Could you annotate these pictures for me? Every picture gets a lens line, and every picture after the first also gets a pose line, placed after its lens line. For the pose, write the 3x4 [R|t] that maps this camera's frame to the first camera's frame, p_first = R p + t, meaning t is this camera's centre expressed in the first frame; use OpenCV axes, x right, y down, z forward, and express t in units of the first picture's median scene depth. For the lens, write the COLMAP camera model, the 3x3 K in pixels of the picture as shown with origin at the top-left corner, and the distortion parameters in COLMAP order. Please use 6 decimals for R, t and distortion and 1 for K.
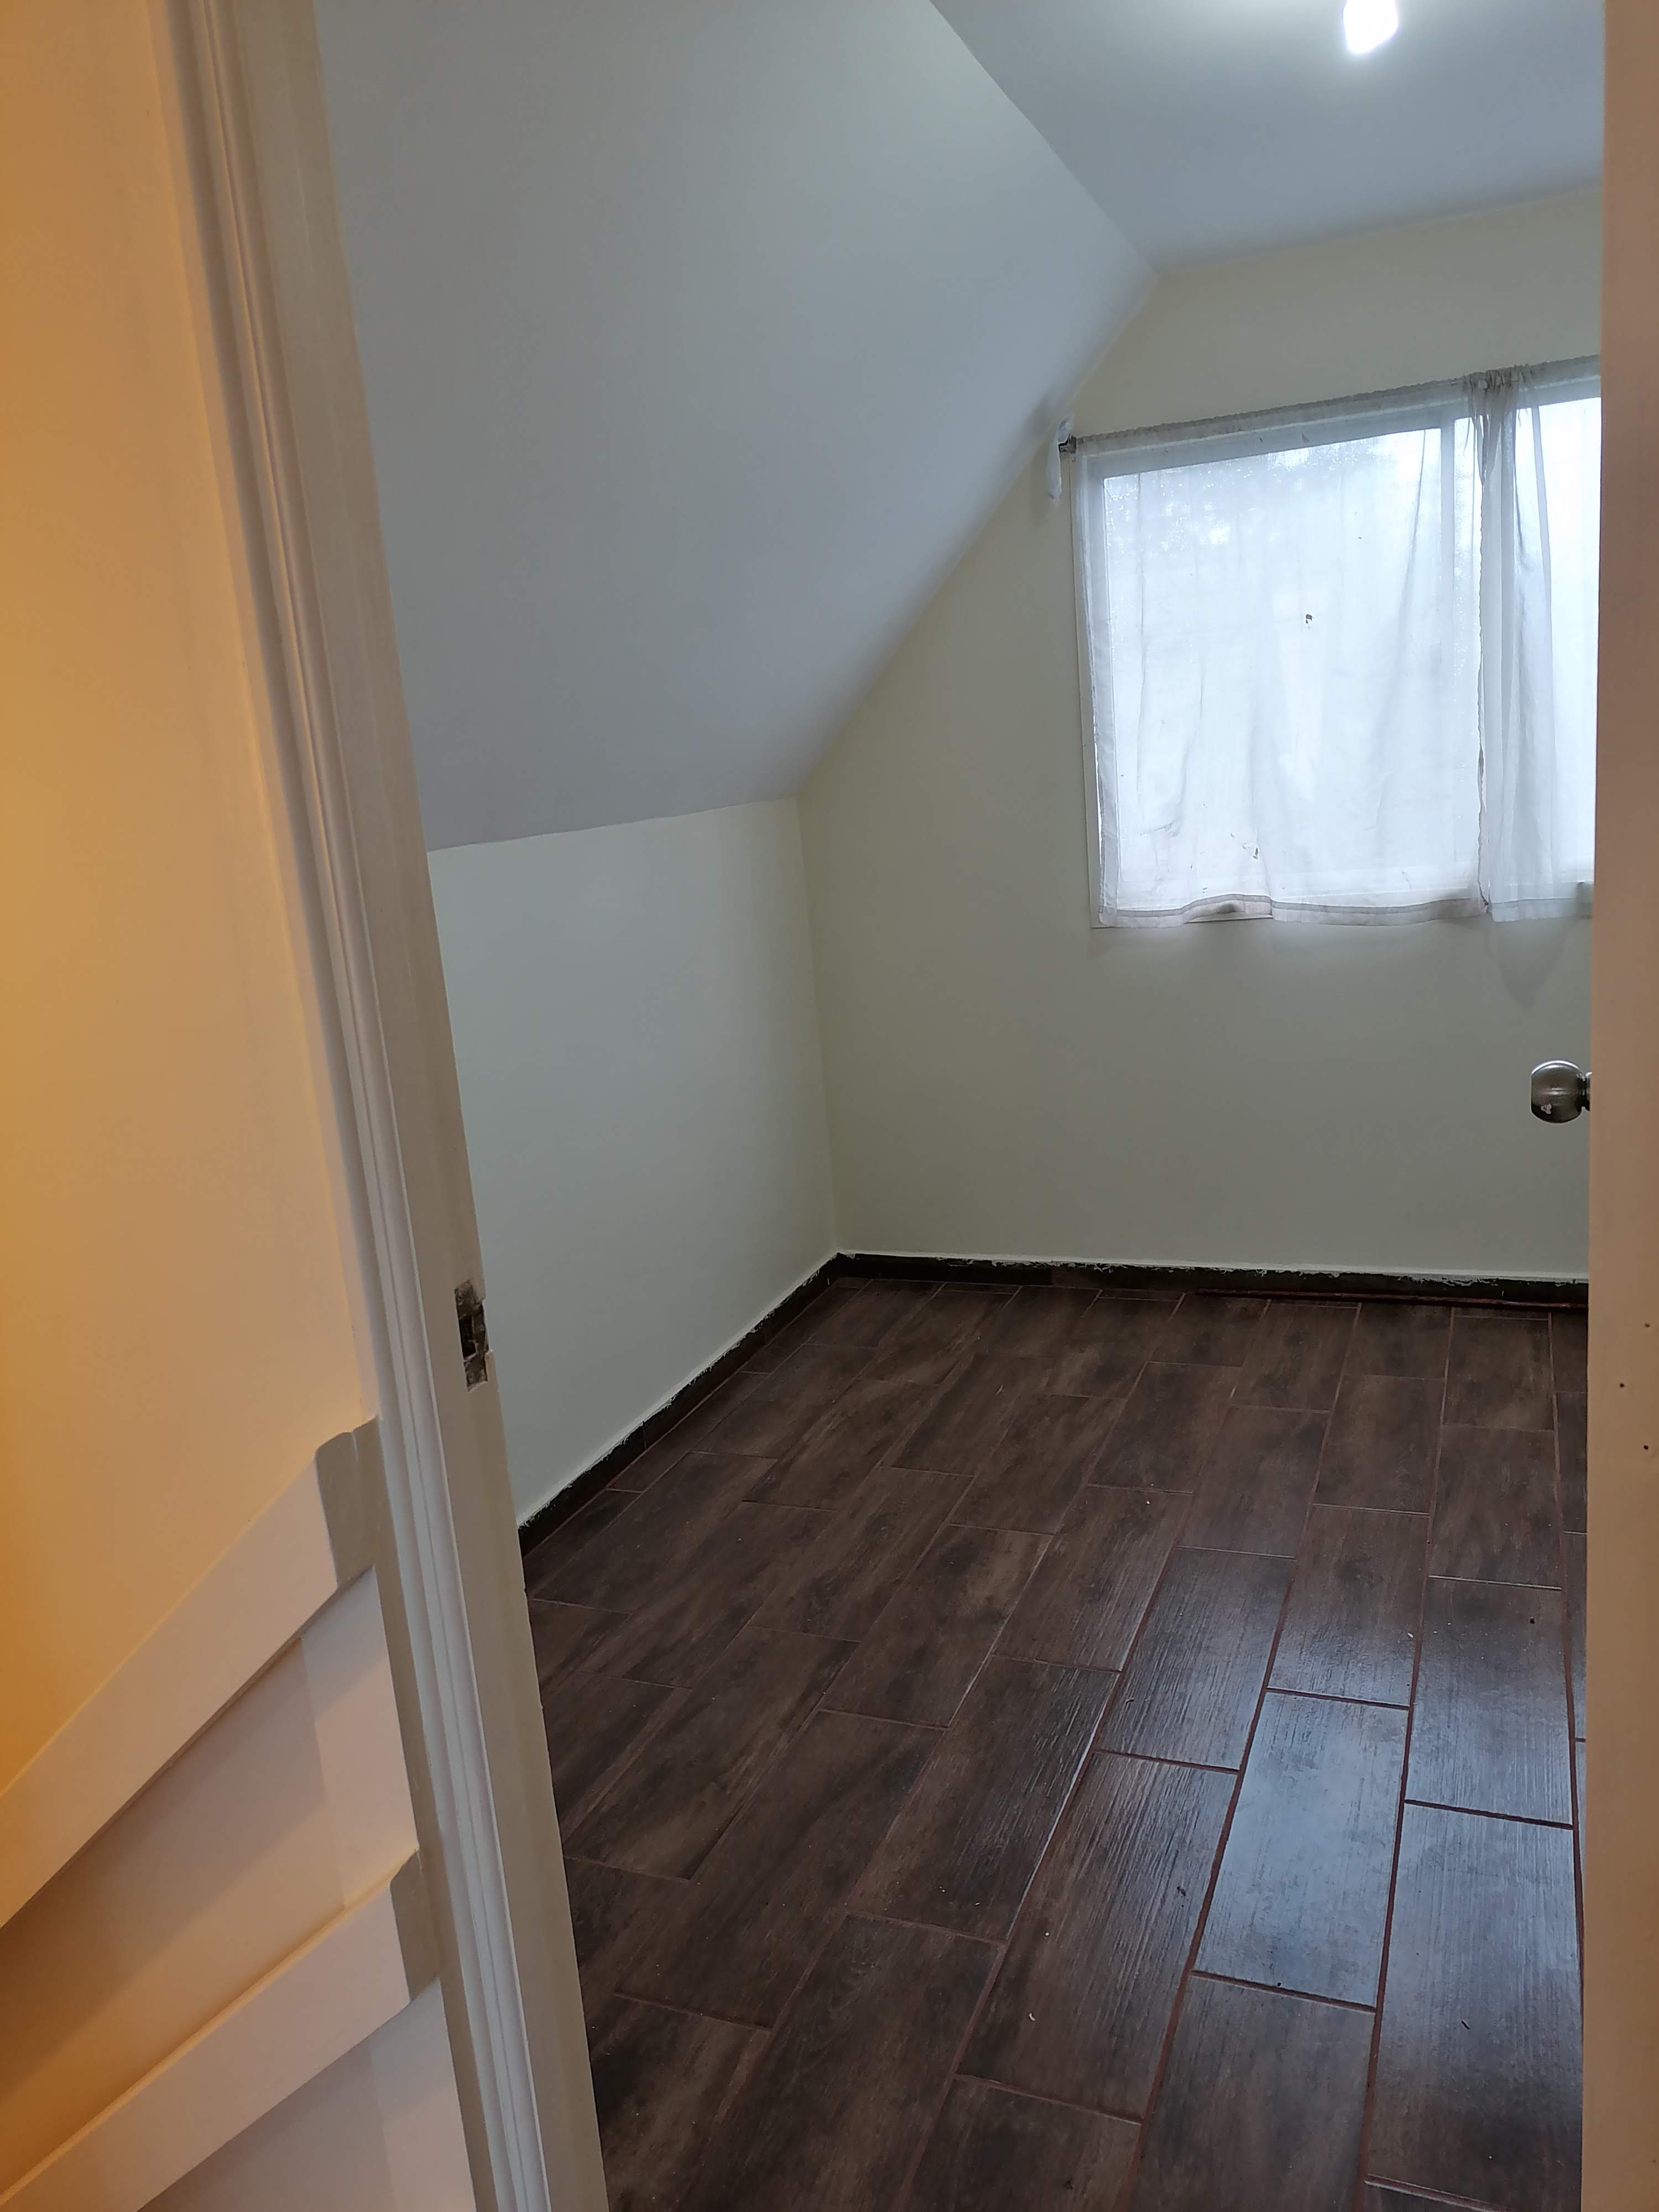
lens RADIAL K [[1677.1, 0, 829.5], [0, 1677.1, 1106.0], [0, 0, 1]] dist [0.002625, 0.008362]
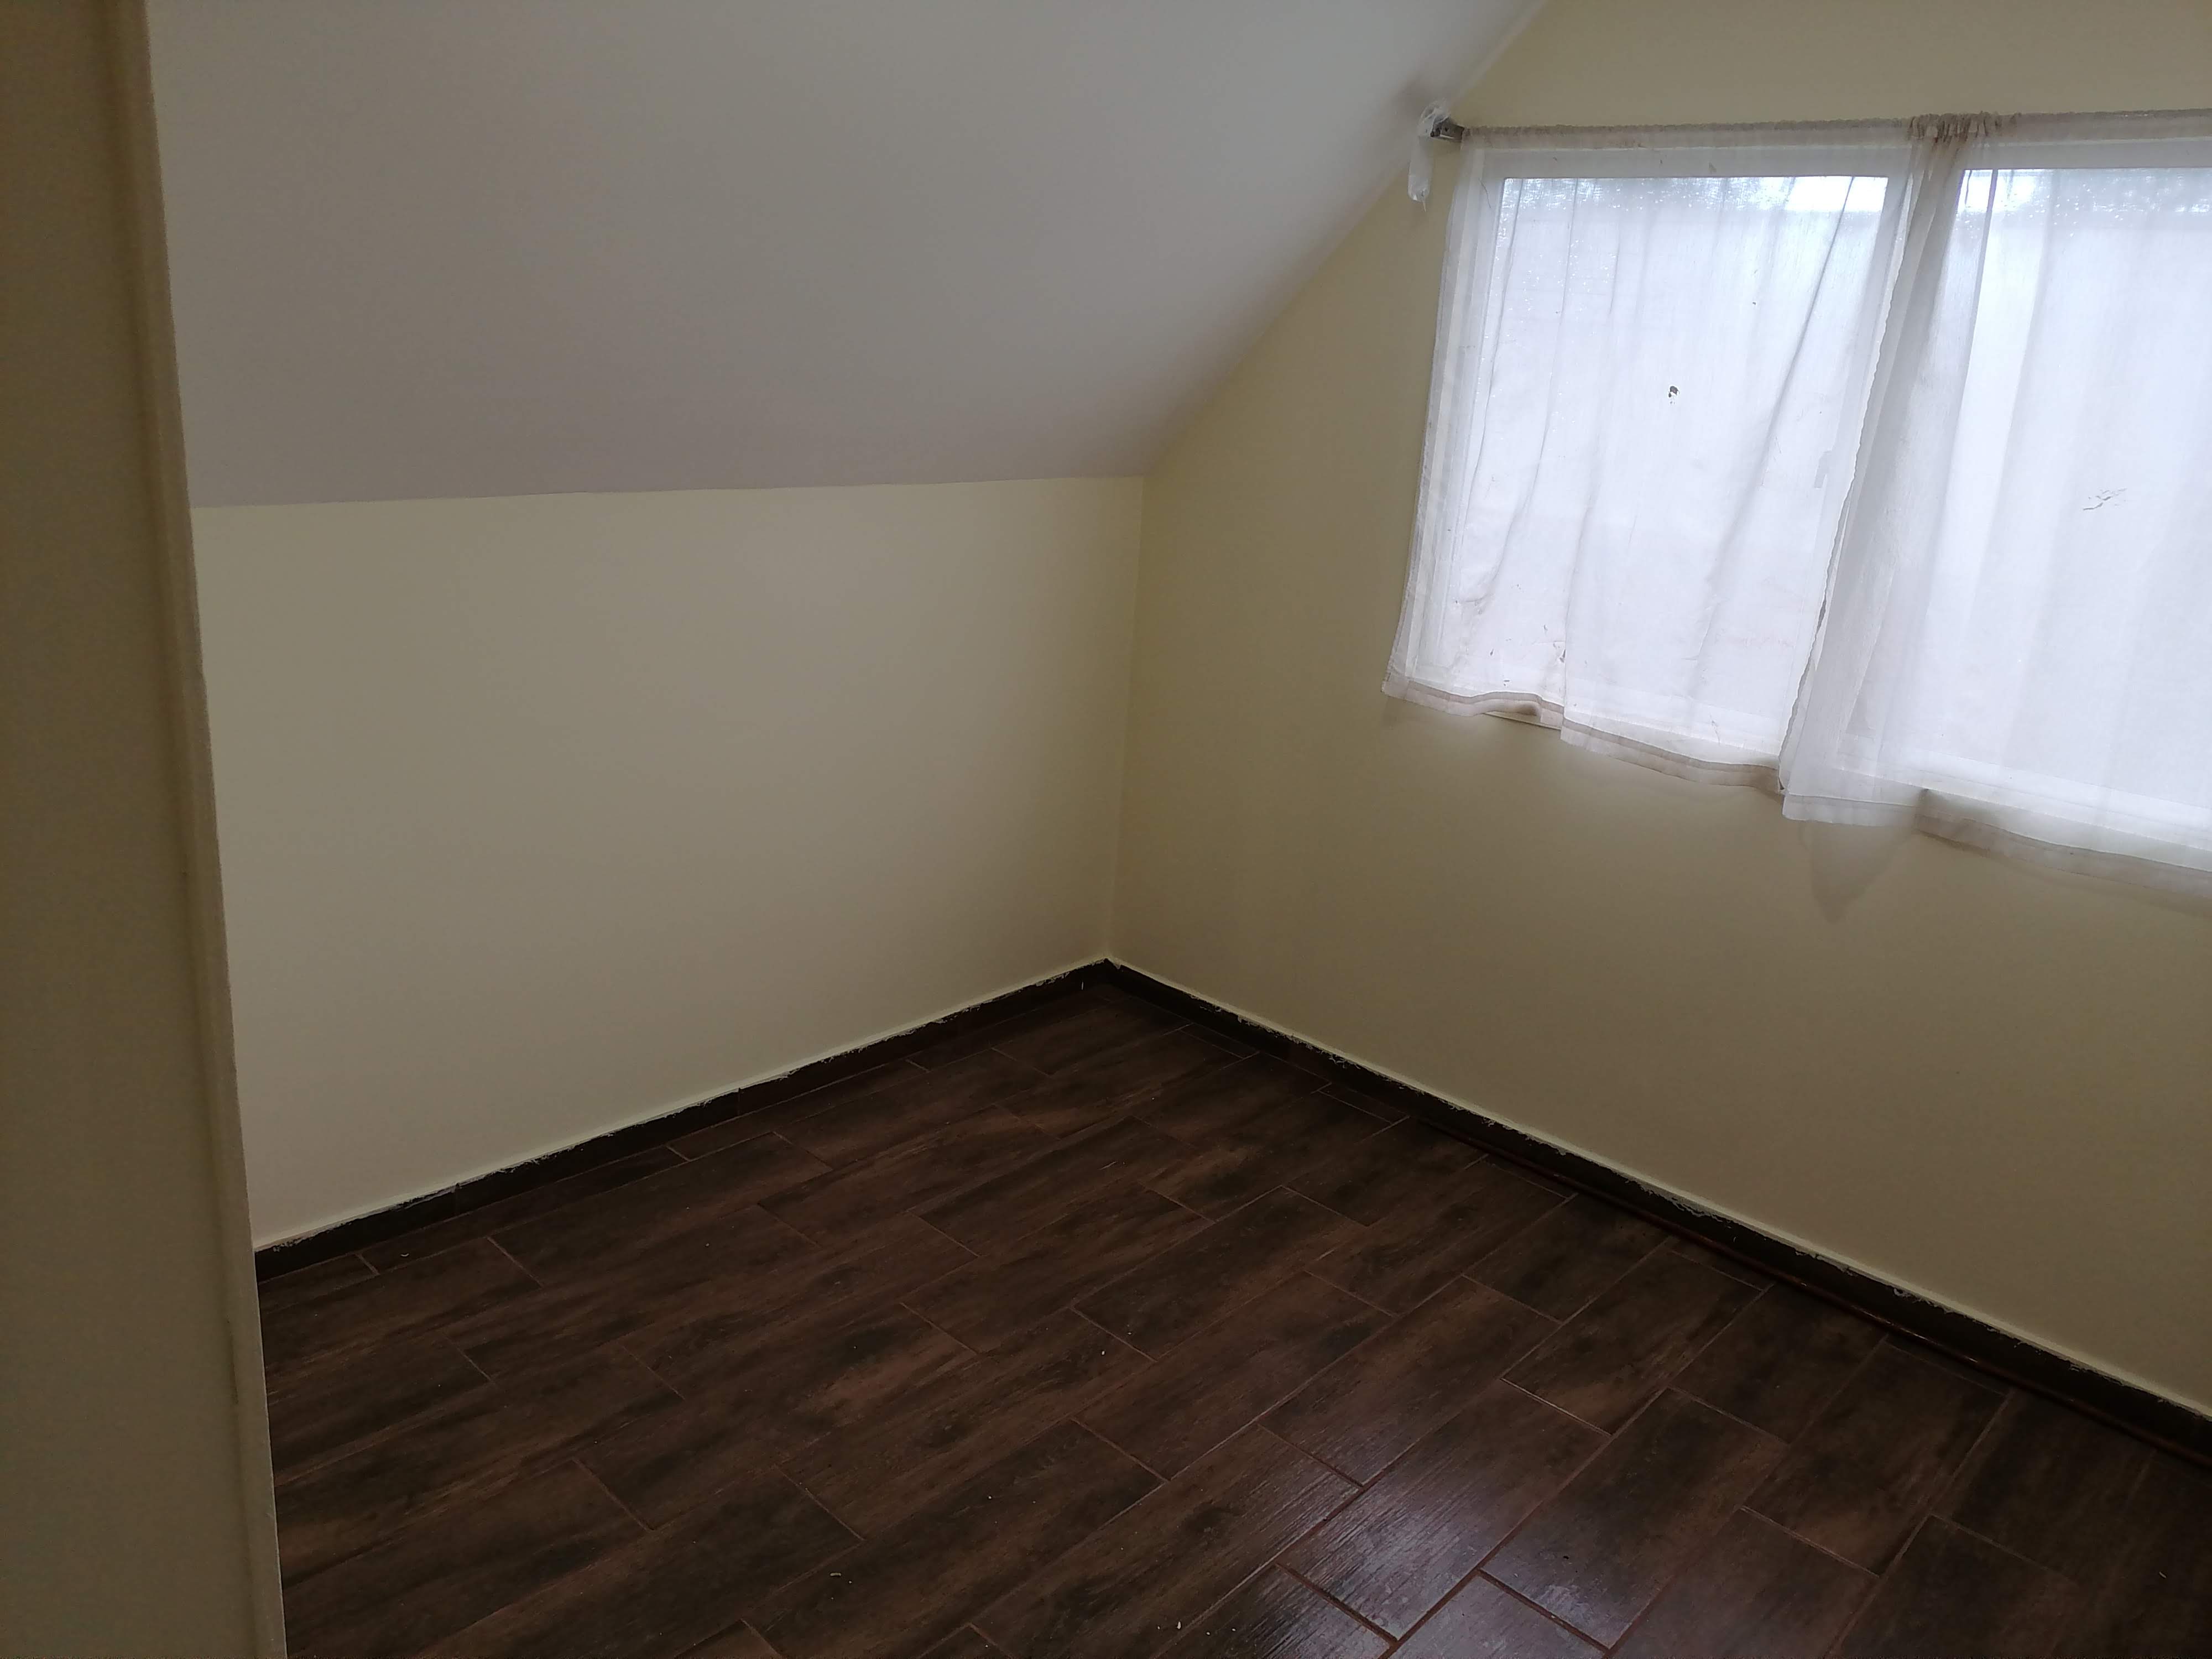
lens RADIAL K [[1677.1, 0, 1102.4], [0, 1677.1, 815.9], [0, 0, 1]] dist [0.002625, 0.008362]
pose [[0.920243, 0.248970, -0.301937, 0.338019], [-0.220668, 0.967298, 0.125060, -0.136118], [0.323200, -0.048458, 0.945089, 0.135879]]
